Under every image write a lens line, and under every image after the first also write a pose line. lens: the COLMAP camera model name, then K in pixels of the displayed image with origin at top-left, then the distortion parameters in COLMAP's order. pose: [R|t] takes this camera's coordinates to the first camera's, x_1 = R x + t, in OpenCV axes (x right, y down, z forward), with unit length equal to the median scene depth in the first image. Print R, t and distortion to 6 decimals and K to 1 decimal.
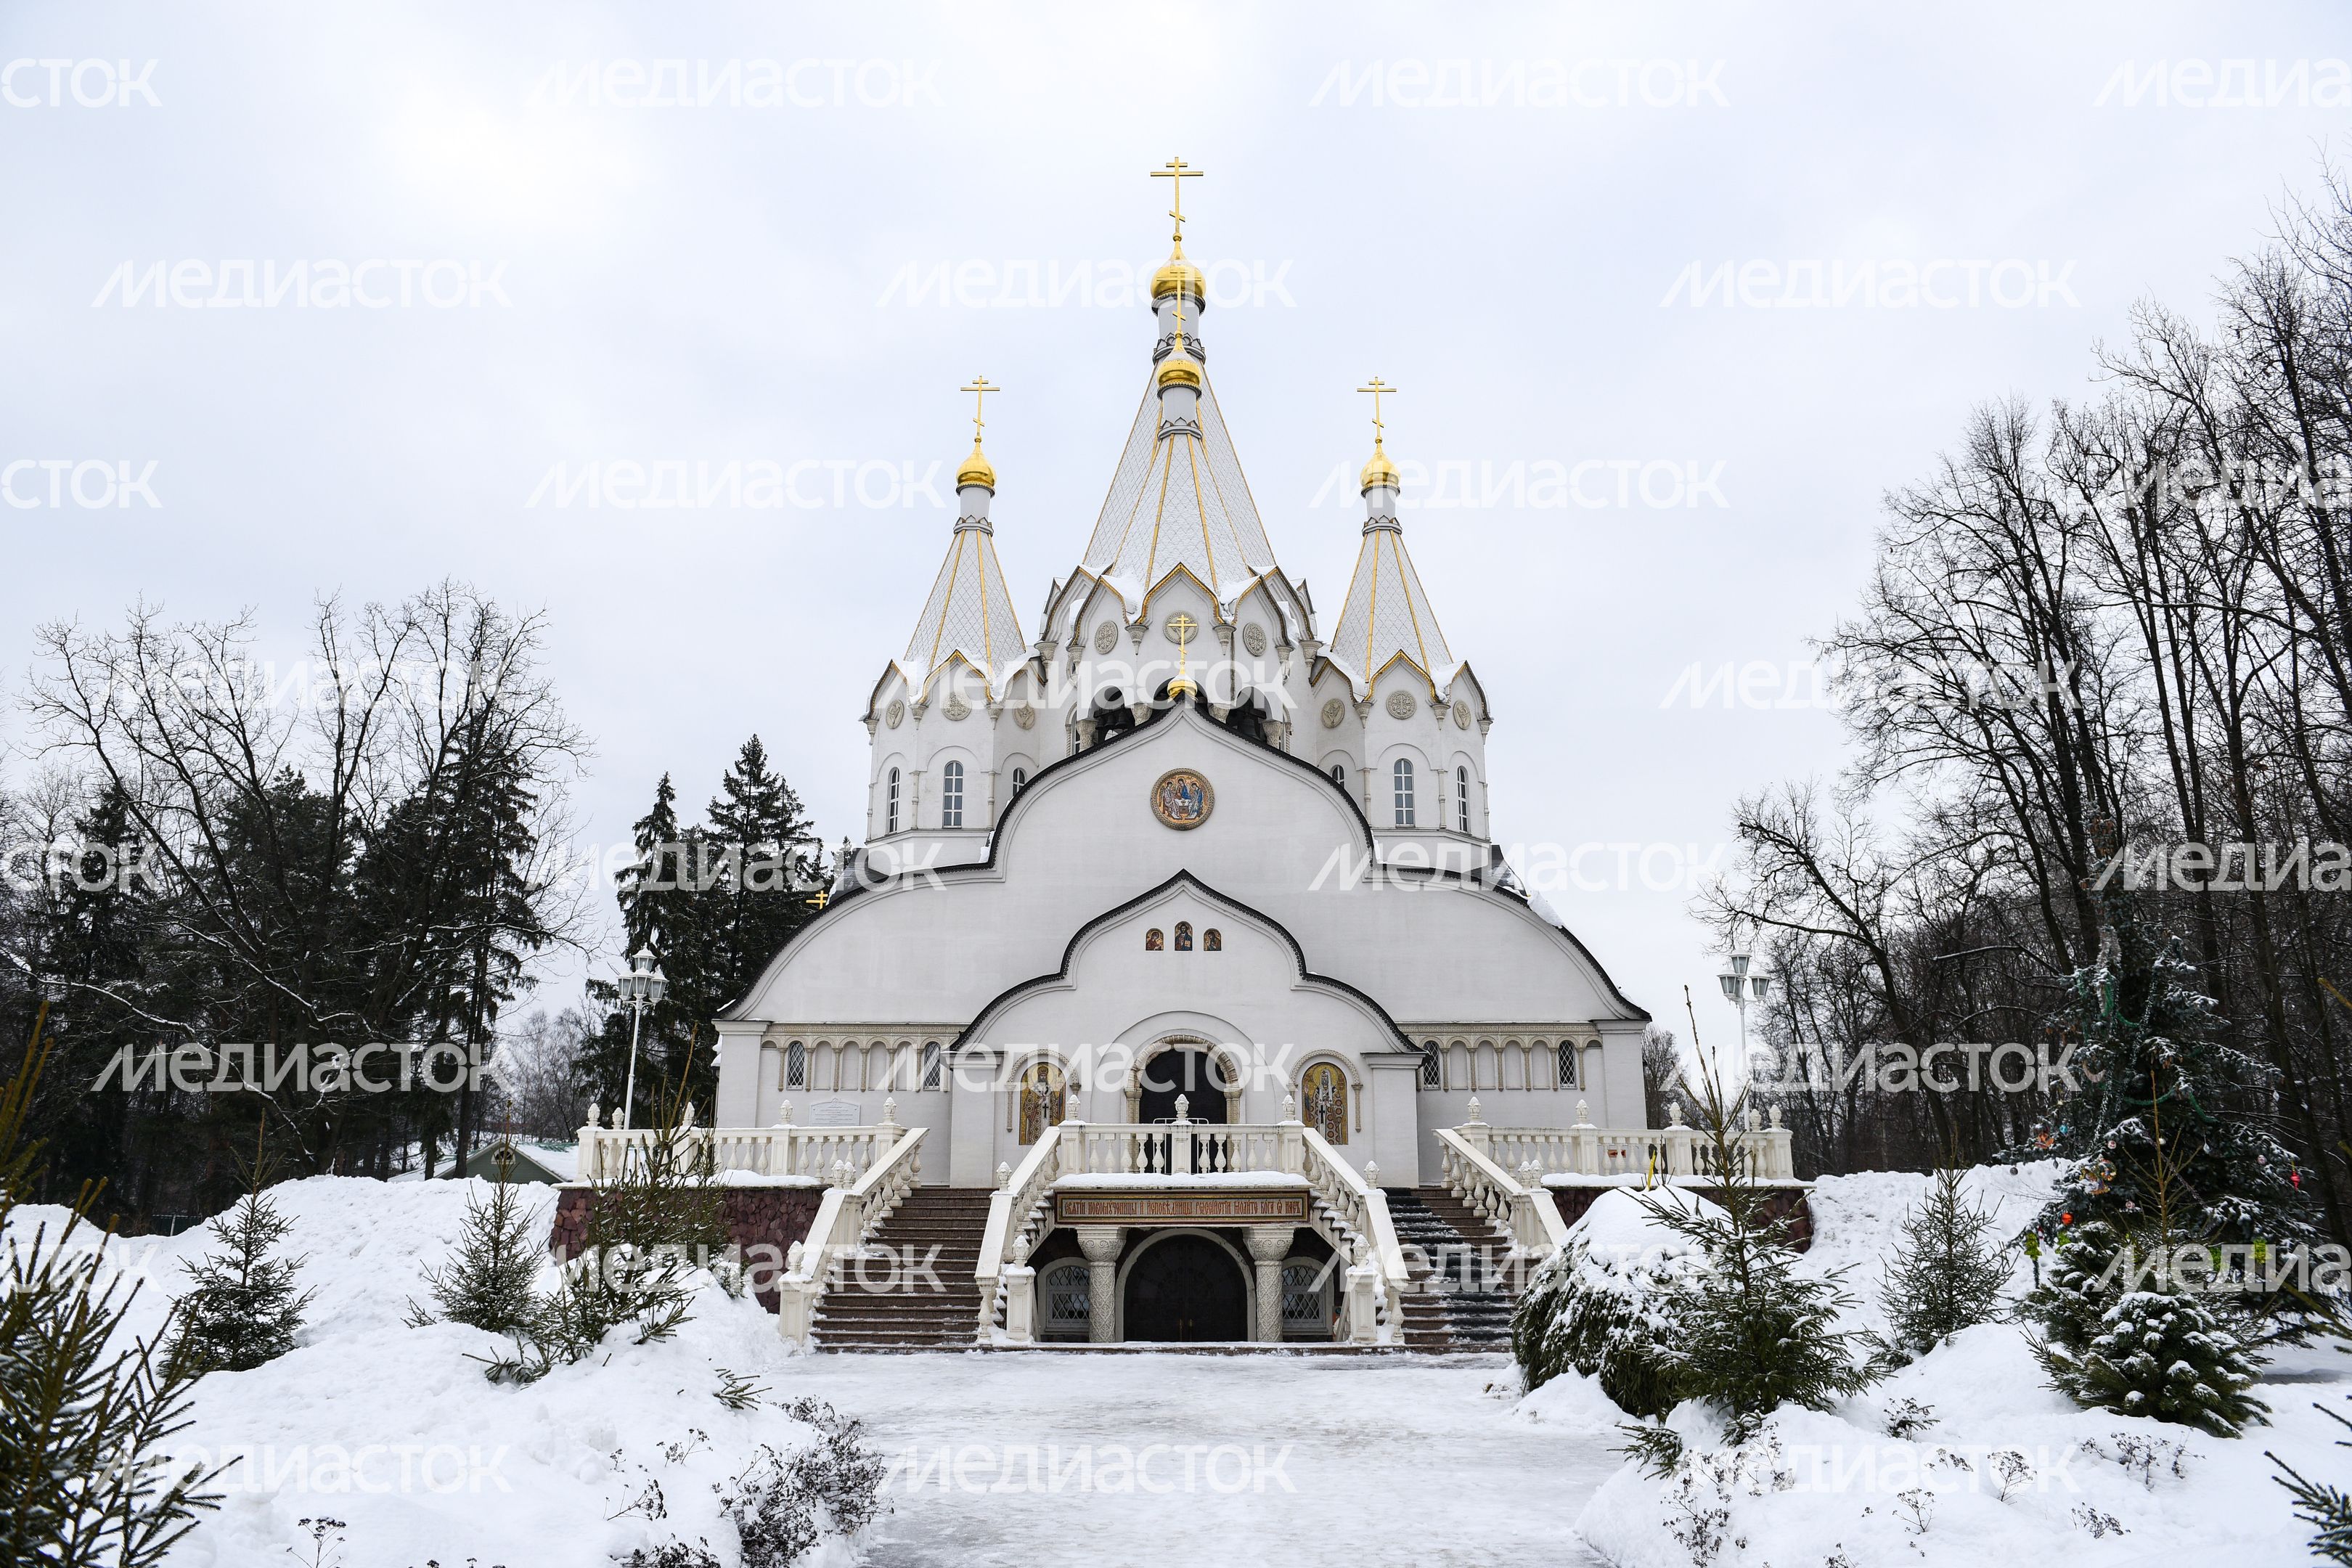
lens RADIAL K [[1584.8, 0, 1176.0], [0, 1584.8, 784.0], [0, 0, 1]] dist [-0.048200, -0.004293]
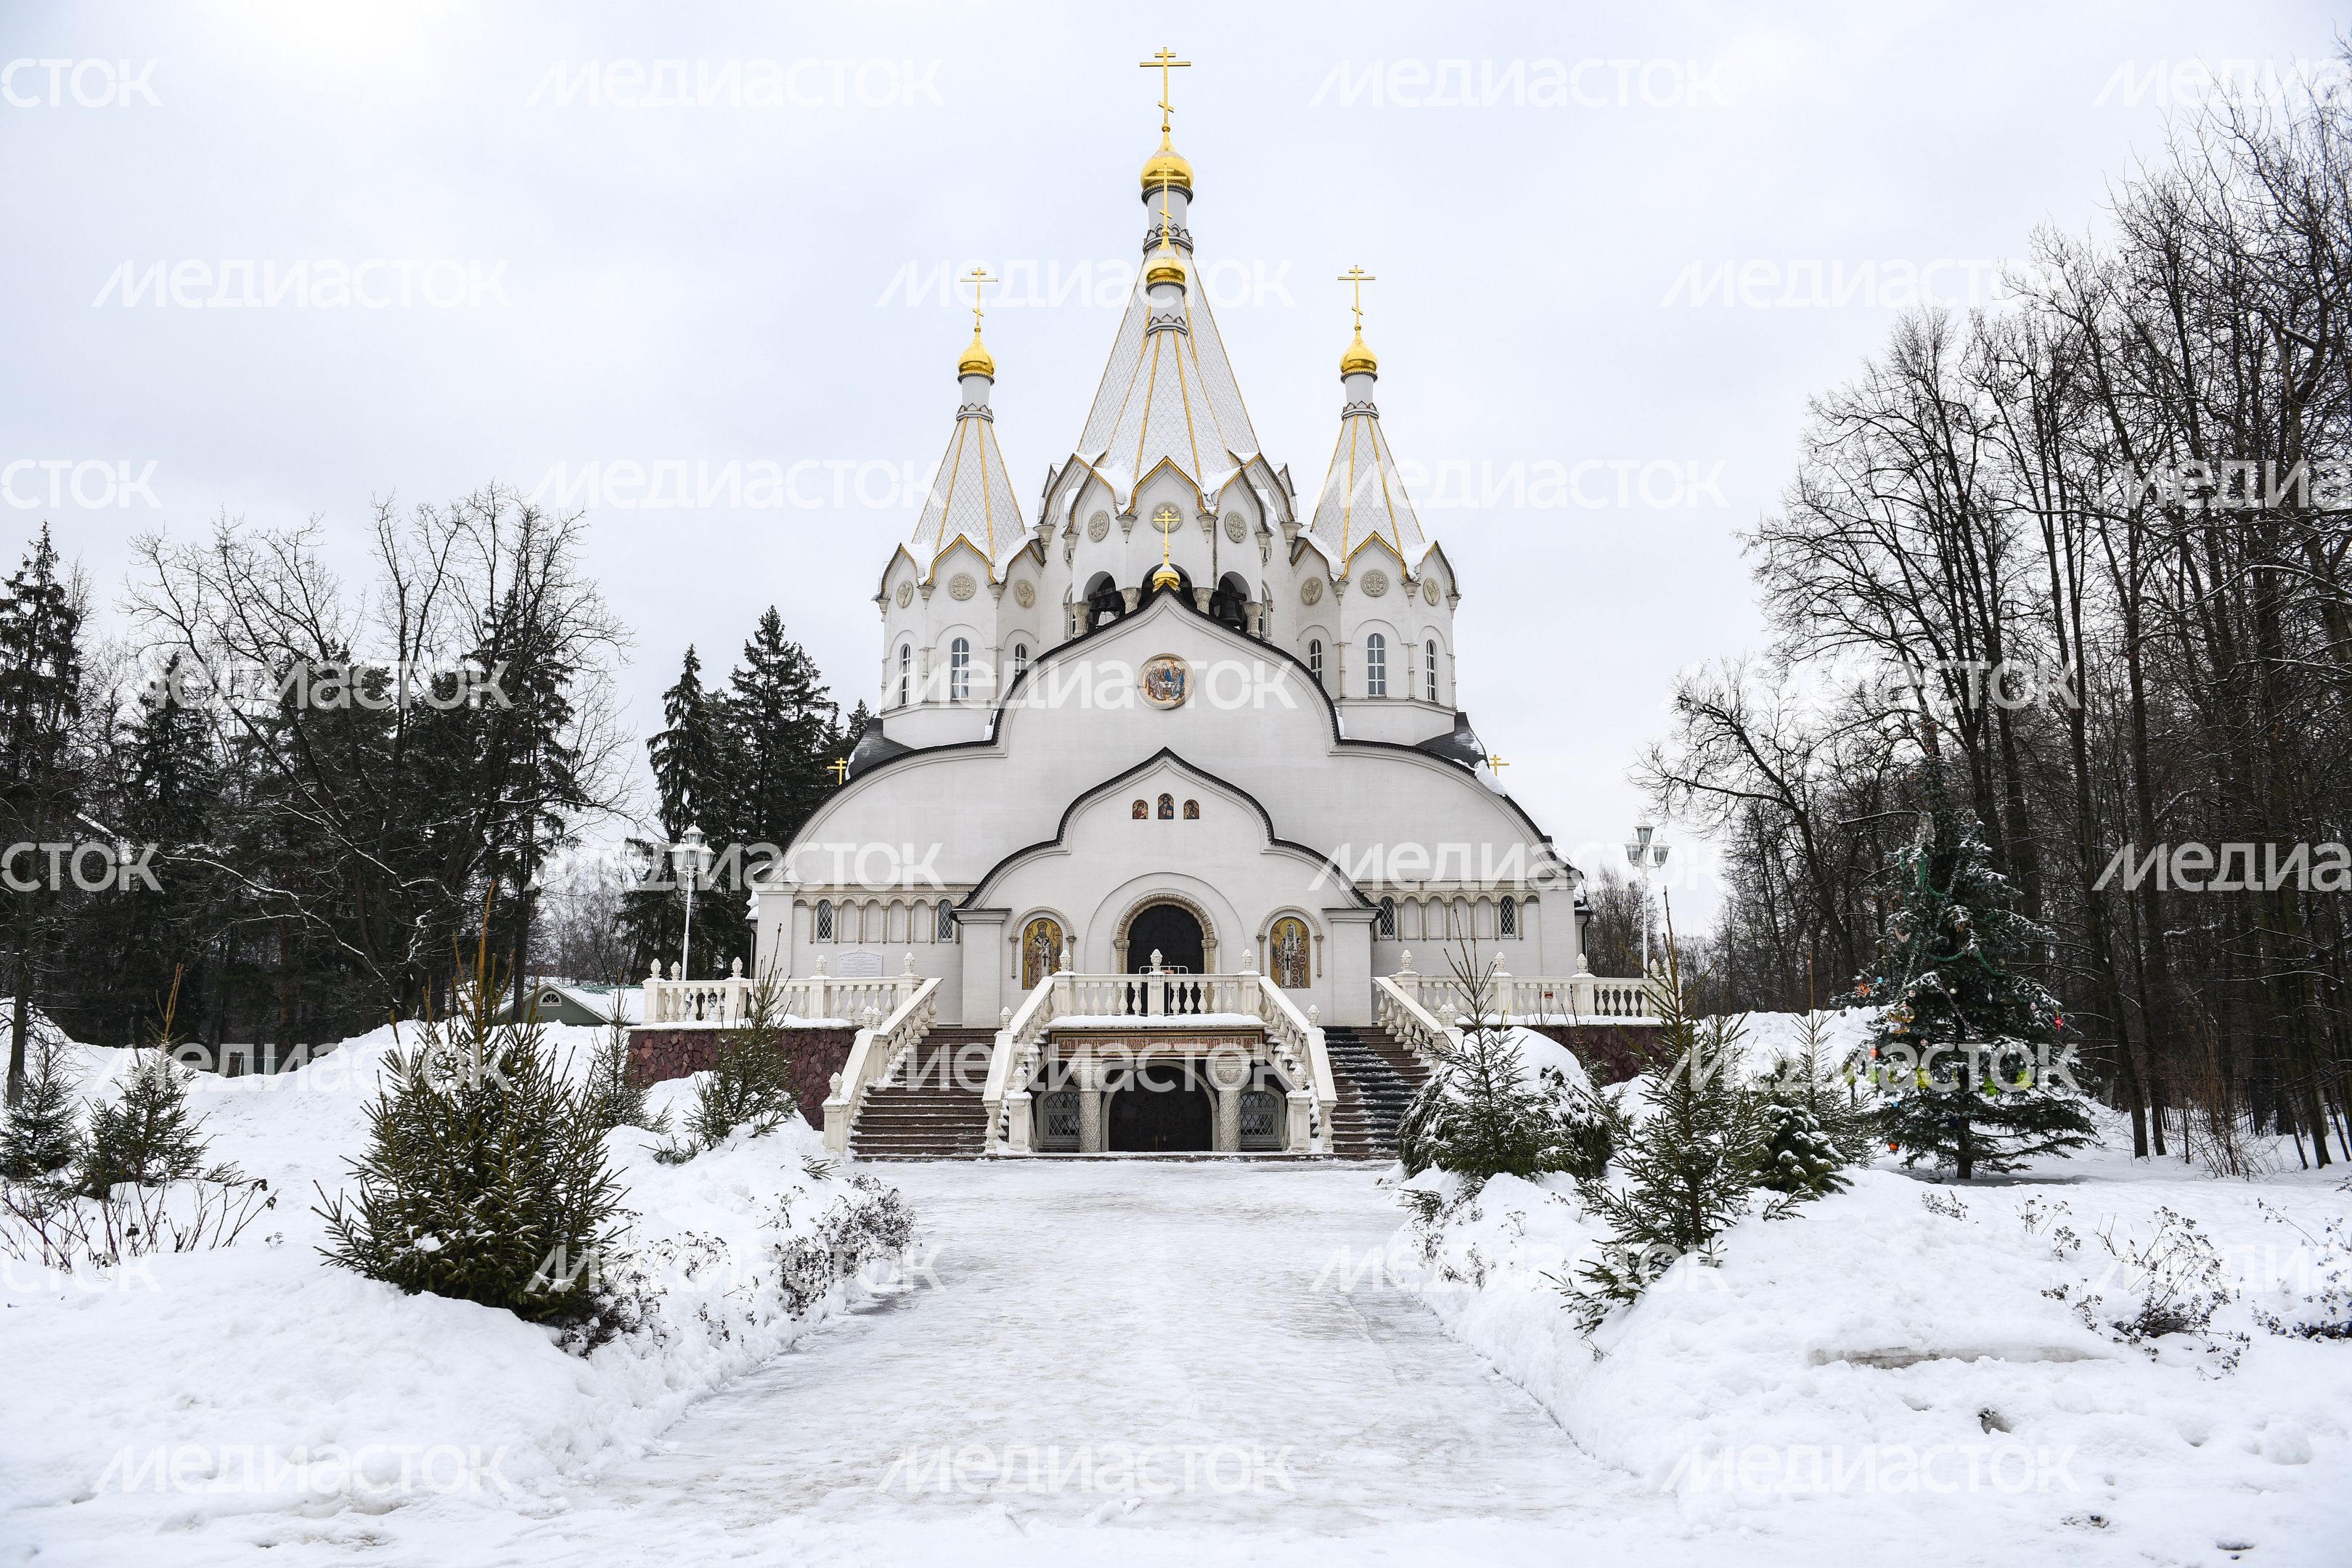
lens RADIAL K [[1584.8, 0, 1176.0], [0, 1584.8, 784.0], [0, 0, 1]] dist [-0.048200, -0.004293]
pose [[0.999962, -0.005207, -0.006972, 0.018830], [0.005885, 0.994864, 0.101053, -0.031685], [0.006410, -0.101090, 0.994857, -0.112963]]
